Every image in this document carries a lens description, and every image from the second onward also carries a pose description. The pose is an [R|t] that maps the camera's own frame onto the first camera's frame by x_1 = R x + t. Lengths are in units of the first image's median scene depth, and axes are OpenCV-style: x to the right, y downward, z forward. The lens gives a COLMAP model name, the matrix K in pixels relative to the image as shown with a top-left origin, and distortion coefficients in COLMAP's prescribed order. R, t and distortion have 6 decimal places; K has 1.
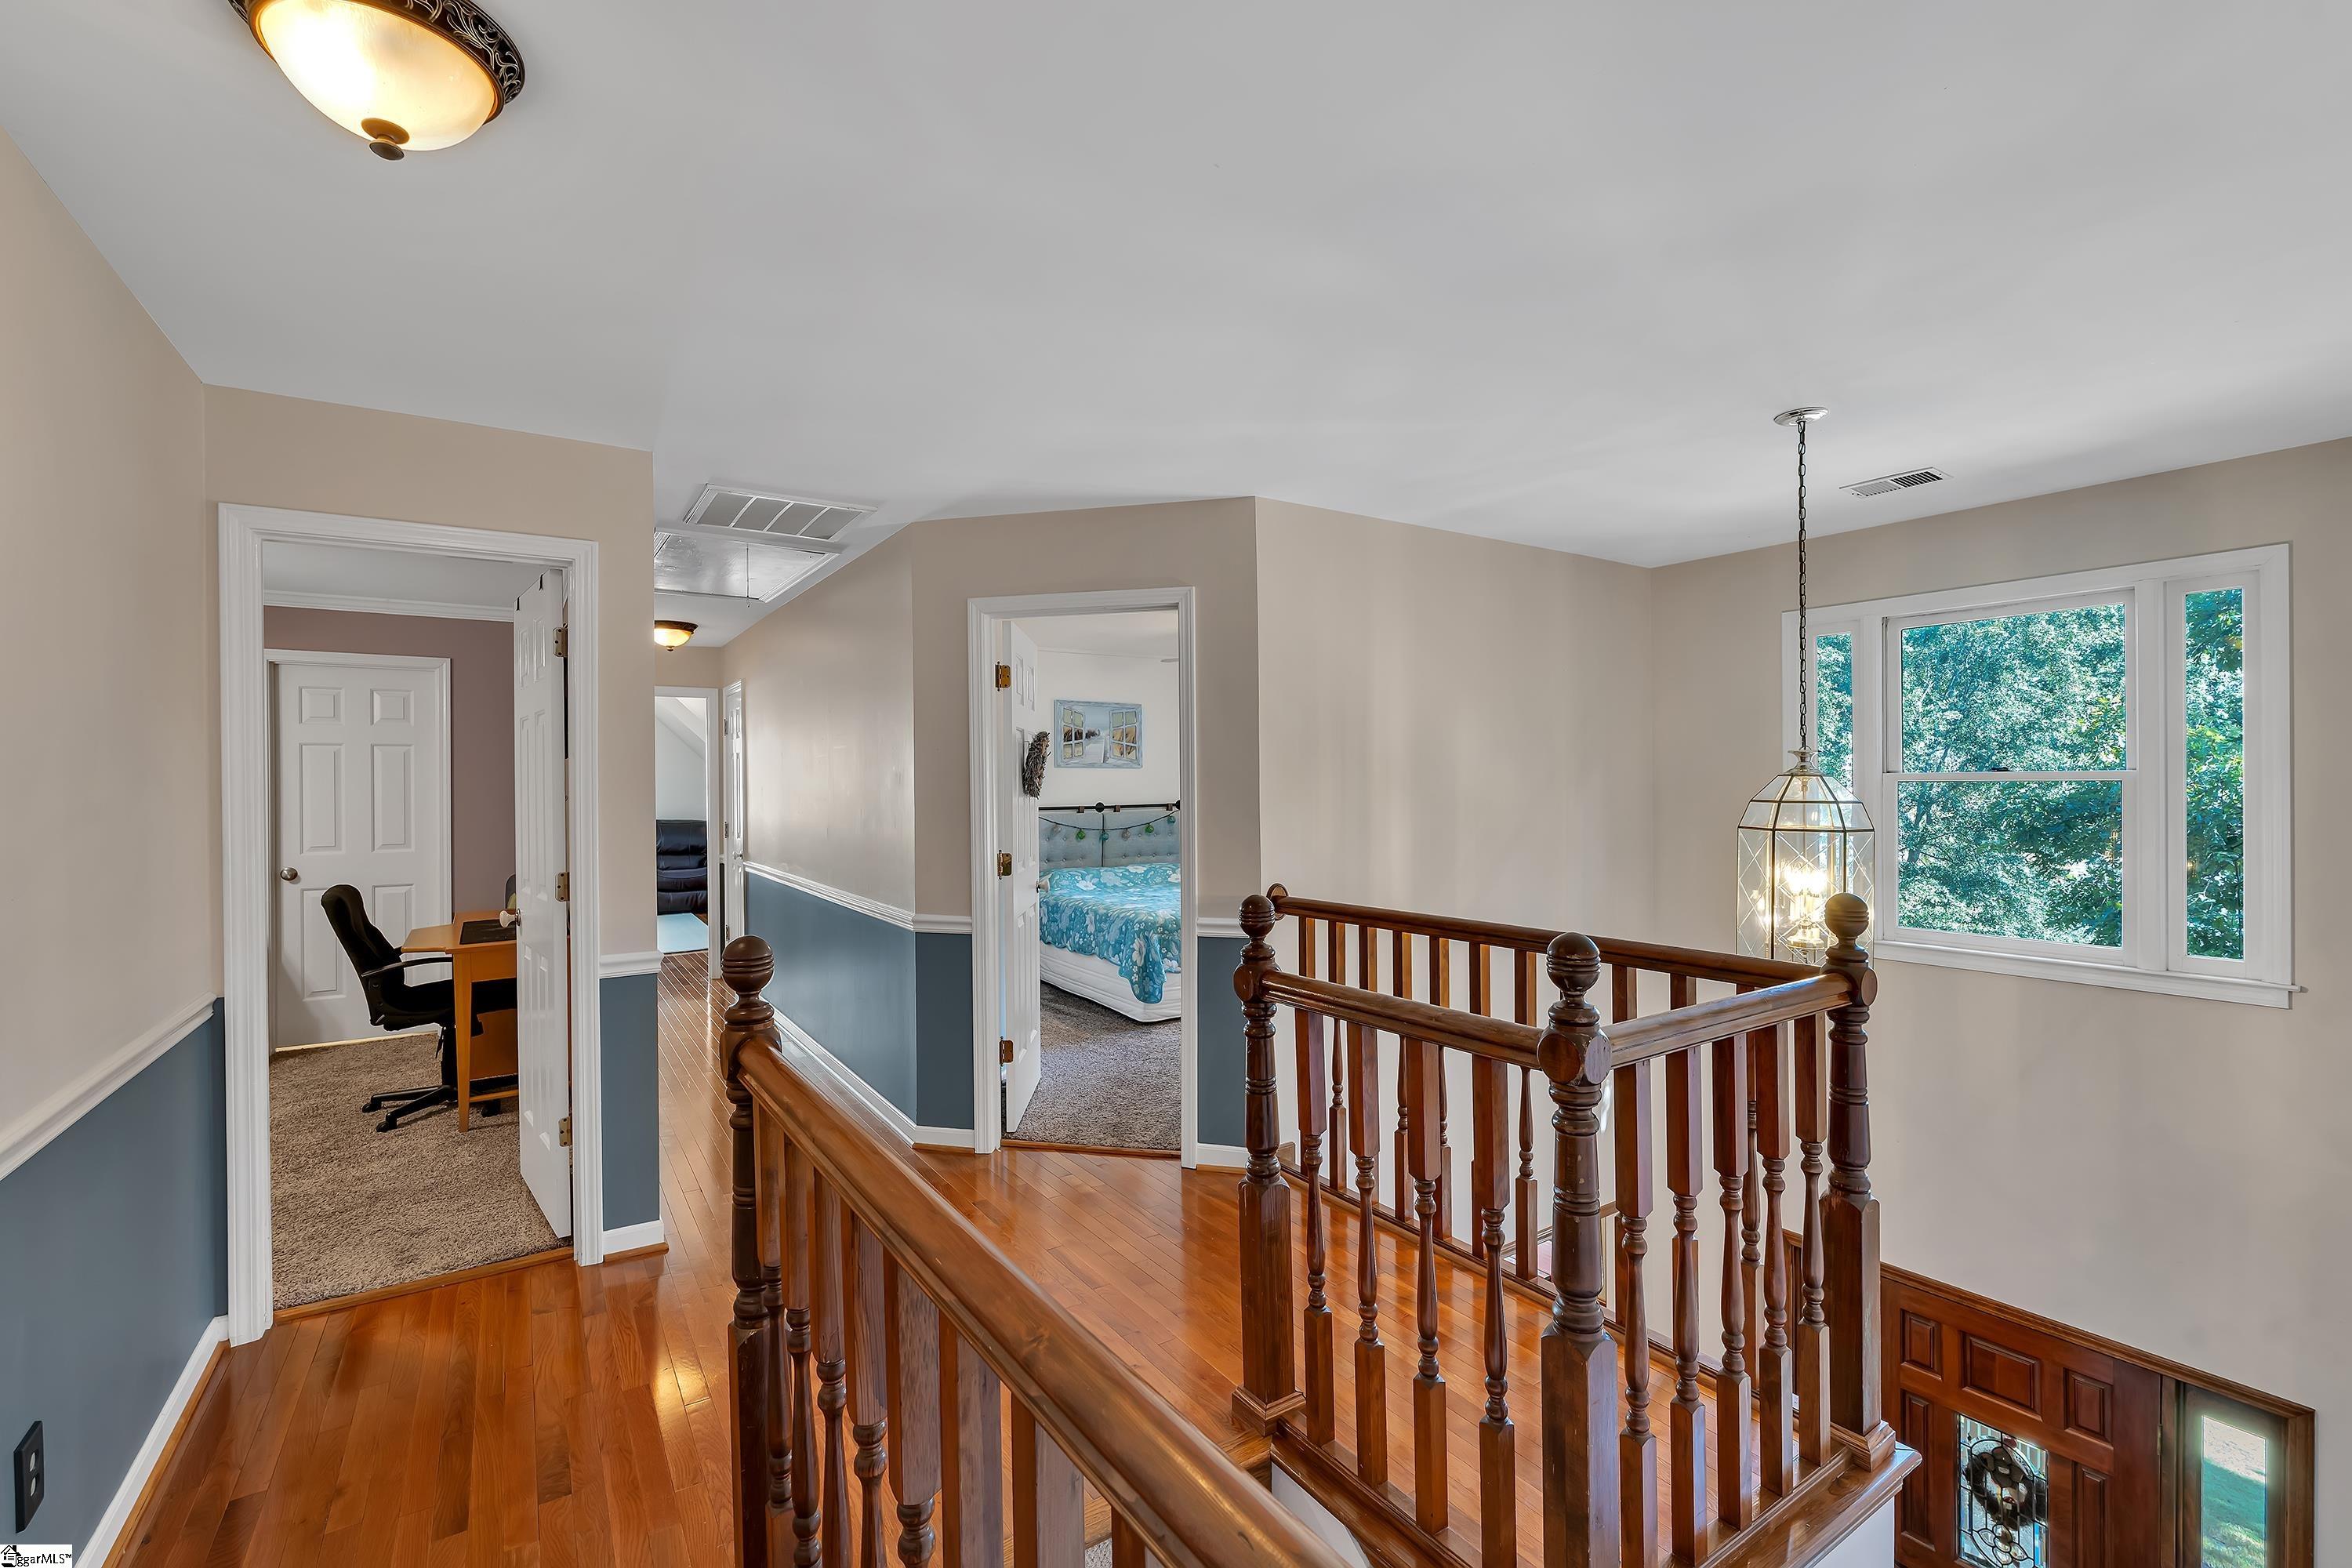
lens RADIAL K [[1028.8, 0, 1173.5], [0, 1028.8, 771.2], [0, 0, 1]] dist [0.000880, 0.000066]
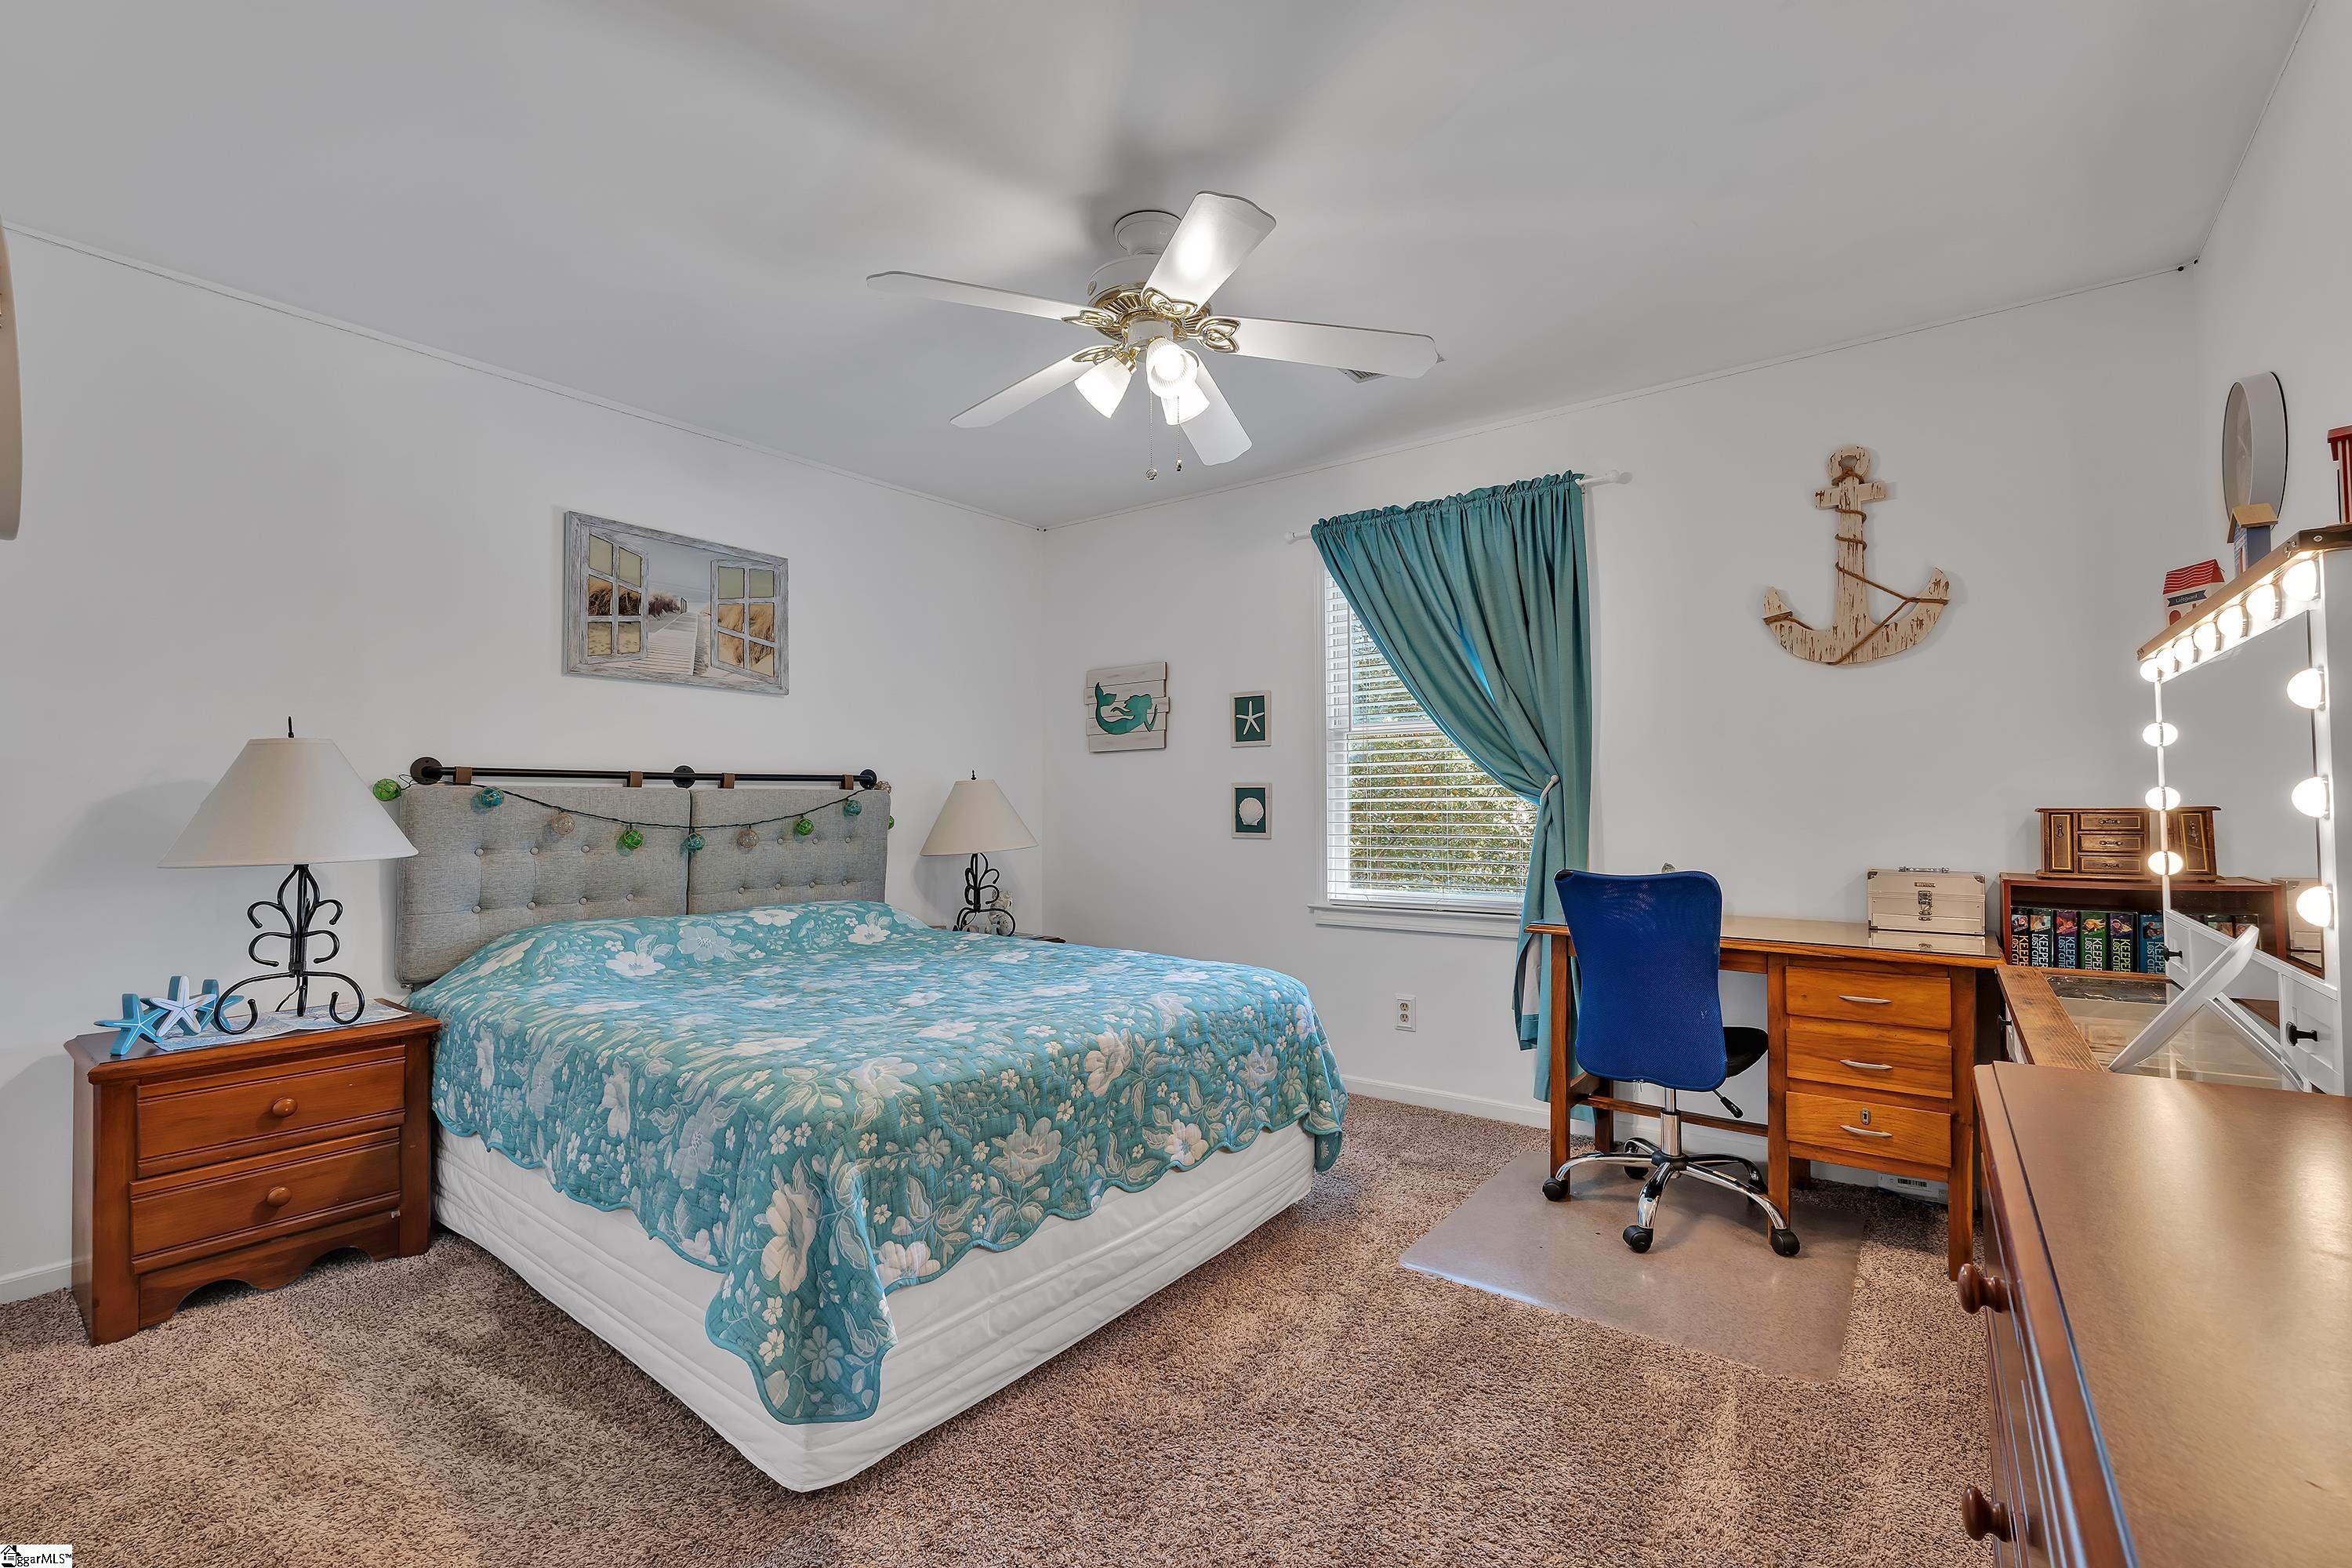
lens RADIAL K [[1018.2, 0, 1172.3], [0, 1018.2, 788.5], [0, 0, 1]] dist [-0.000616, -0.000095]
pose [[0.941078, 0.011765, 0.337986, -0.023605], [-0.008070, 0.999891, -0.012335, 0.046056], [-0.338095, 0.008880, 0.941070, 0.551610]]
